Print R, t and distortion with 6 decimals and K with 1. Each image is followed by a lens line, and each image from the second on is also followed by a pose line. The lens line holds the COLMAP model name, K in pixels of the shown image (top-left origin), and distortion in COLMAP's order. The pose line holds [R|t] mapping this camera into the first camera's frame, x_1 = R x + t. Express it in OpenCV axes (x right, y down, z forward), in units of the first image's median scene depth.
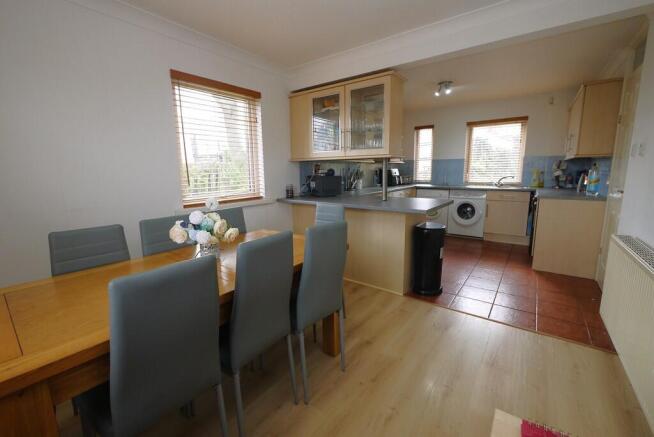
lens RADIAL K [[280.1, 0, 327.0], [0, 280.1, 218.5], [0, 0, 1]] dist [-0.000535, -0.000045]
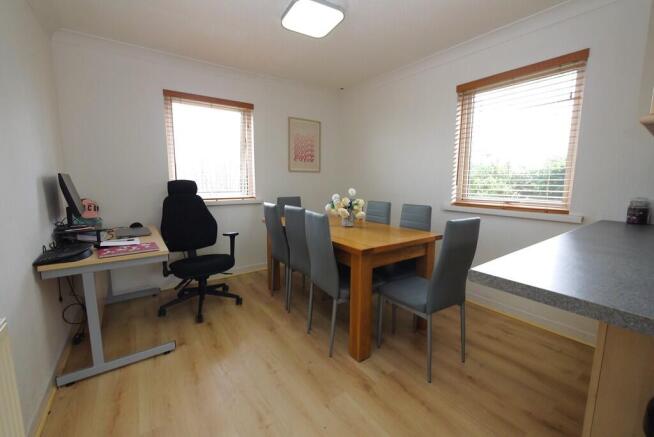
lens RADIAL K [[274.7, 0, 328.3], [0, 274.7, 216.0], [0, 0, 1]] dist [0.000456, -0.000106]
pose [[-0.314819, 0.143176, -0.938291, 0.835345], [-0.163983, 0.965487, 0.202346, -0.158496], [0.934879, 0.217567, -0.280475, 1.010227]]
